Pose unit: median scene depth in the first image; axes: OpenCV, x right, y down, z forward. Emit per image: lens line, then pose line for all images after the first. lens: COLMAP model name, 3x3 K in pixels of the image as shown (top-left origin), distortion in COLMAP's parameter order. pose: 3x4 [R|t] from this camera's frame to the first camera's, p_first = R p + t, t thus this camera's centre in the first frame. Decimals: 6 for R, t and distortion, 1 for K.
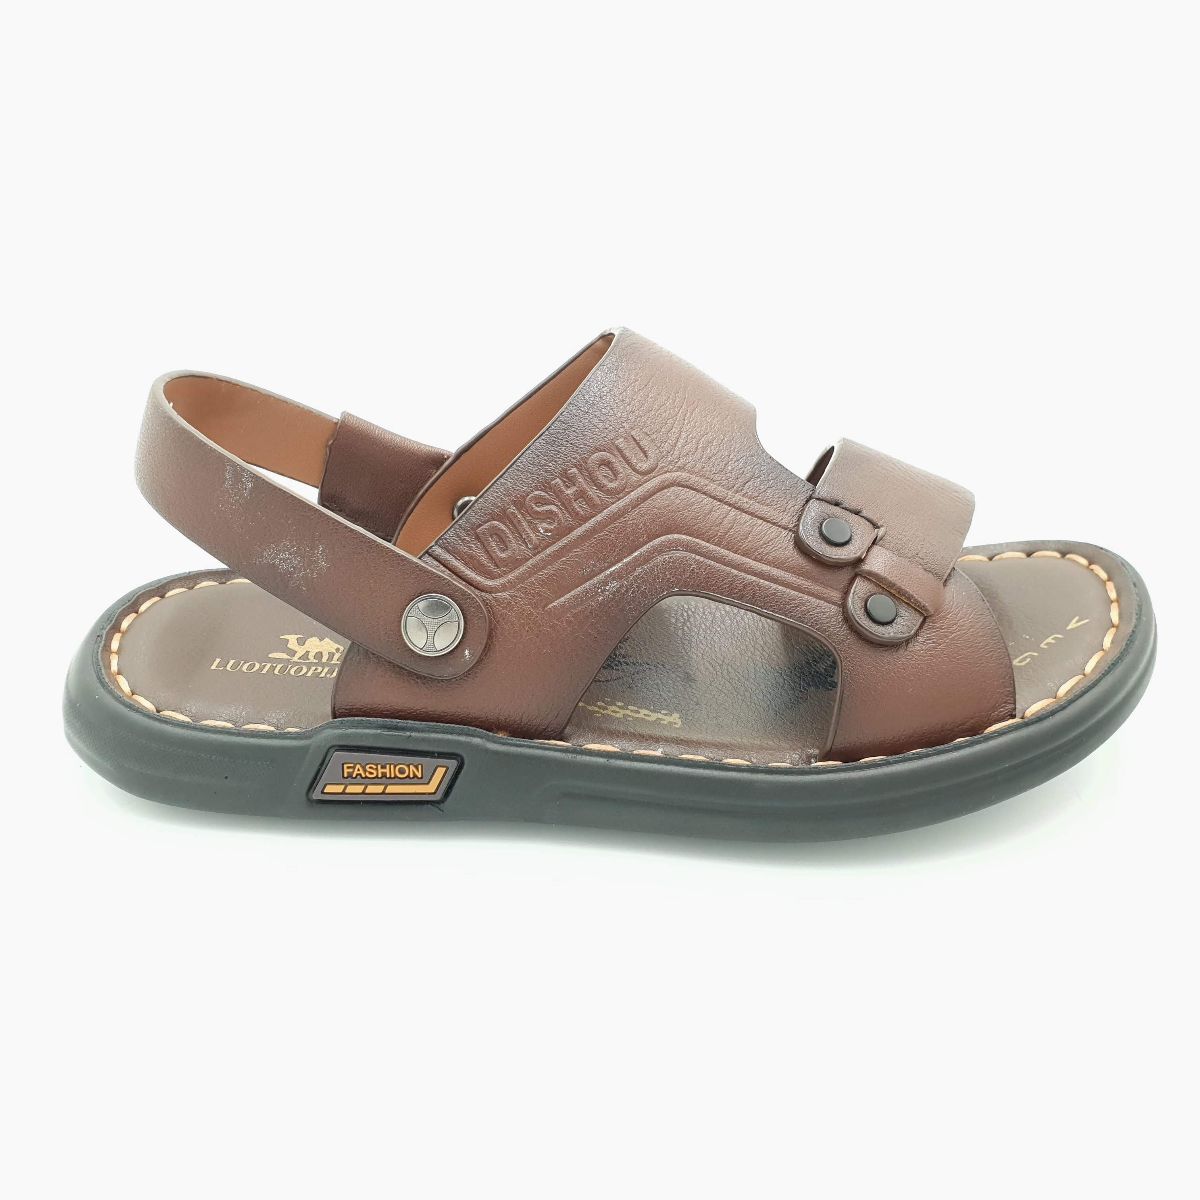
lens RADIAL K [[1200.6, 0, 600.0], [0, 1200.6, 600.0], [0, 0, 1]] dist [0.191968, -0.877922]
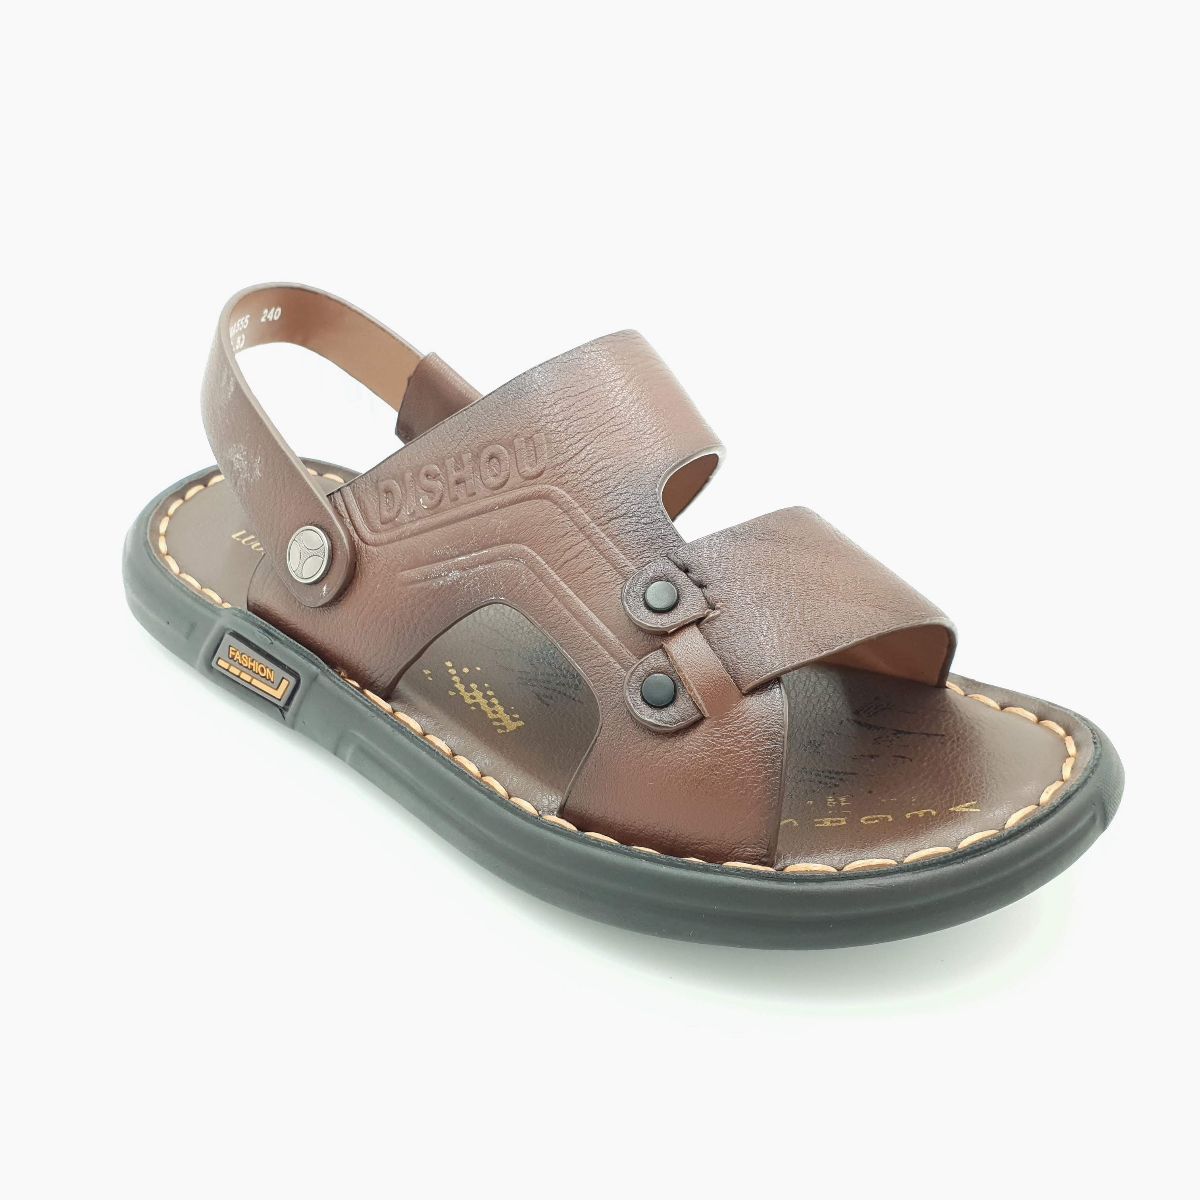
lens RADIAL K [[1200.6, 0, 600.0], [0, 1200.6, 600.0], [0, 0, 1]] dist [0.191968, -0.877922]
pose [[0.811173, 0.330876, -0.482202, 0.604415], [-0.307374, 0.942697, 0.129783, -0.160120], [0.497513, 0.042940, 0.866393, 0.180723]]
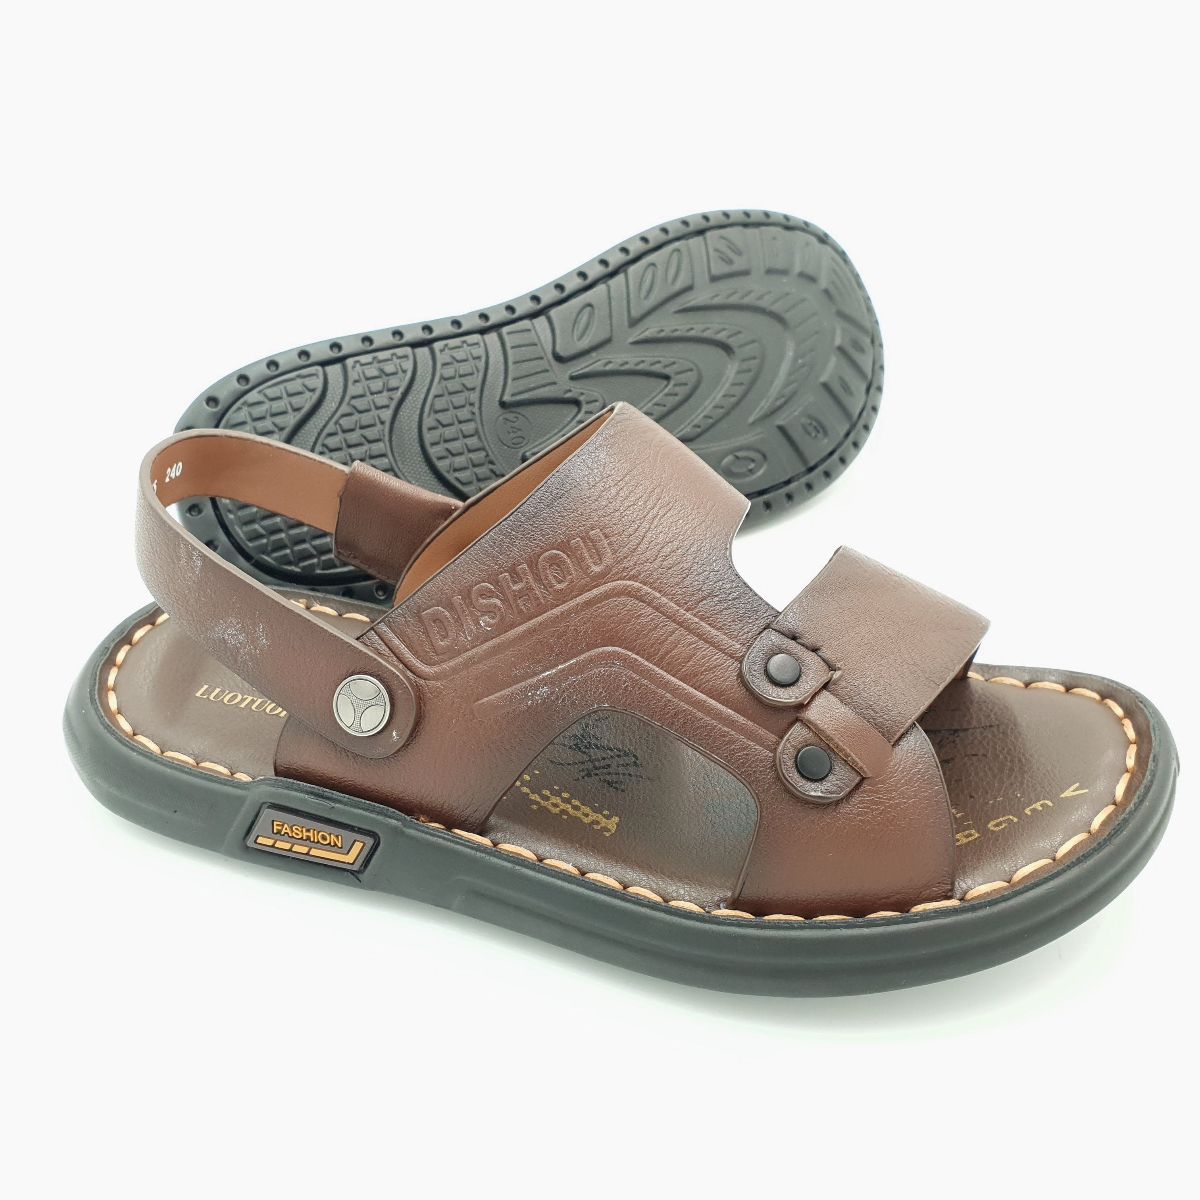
lens RADIAL K [[1200.6, 0, 600.0], [0, 1200.6, 600.0], [0, 0, 1]] dist [0.191968, -0.877922]
pose [[0.967112, 0.139074, -0.212963, 0.250953], [-0.121395, 0.988142, 0.094016, -0.181151], [0.223513, -0.065071, 0.972526, 0.067010]]
